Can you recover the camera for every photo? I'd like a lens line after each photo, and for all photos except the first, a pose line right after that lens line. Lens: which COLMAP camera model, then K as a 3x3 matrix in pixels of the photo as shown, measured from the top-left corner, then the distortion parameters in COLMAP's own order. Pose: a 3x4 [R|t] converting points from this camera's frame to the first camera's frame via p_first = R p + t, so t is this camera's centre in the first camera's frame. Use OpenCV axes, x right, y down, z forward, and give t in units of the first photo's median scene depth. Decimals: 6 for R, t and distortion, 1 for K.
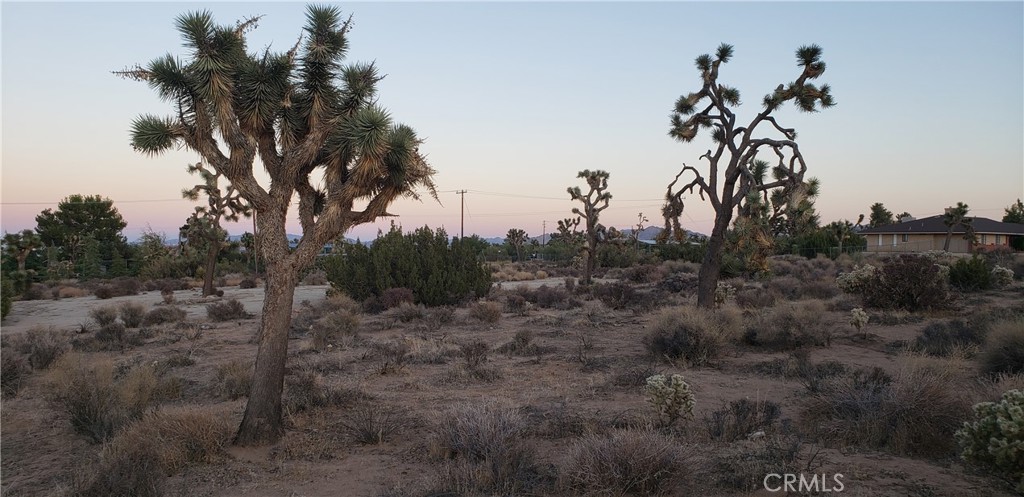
lens RADIAL K [[764.6, 0, 516.8], [0, 764.6, 250.8], [0, 0, 1]] dist [0.031380, -0.054493]
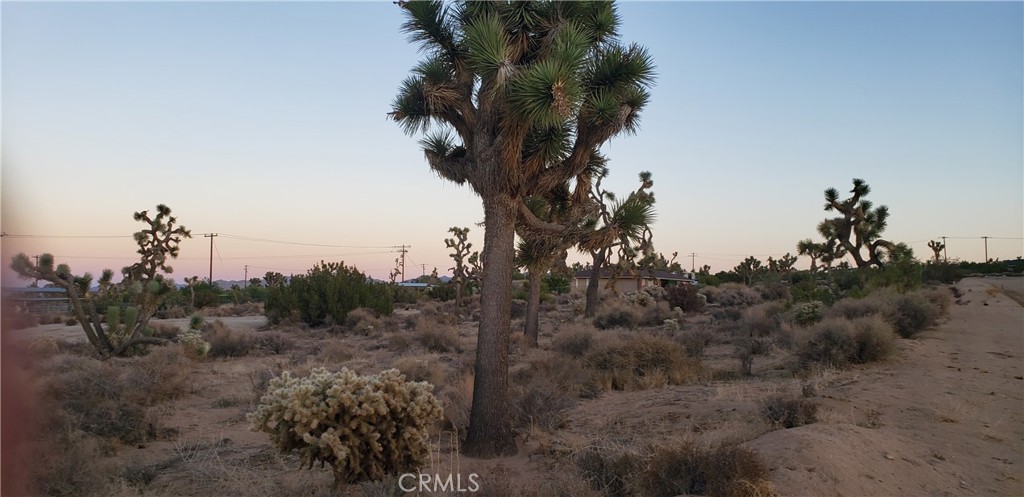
lens RADIAL K [[764.6, 0, 489.1], [0, 764.6, 260.9], [0, 0, 1]] dist [0.031380, -0.054493]
pose [[0.929354, 0.012377, 0.368983, -0.384292], [0.004859, 0.998941, -0.045747, 0.022953], [-0.369159, 0.044308, 0.928310, -0.347739]]
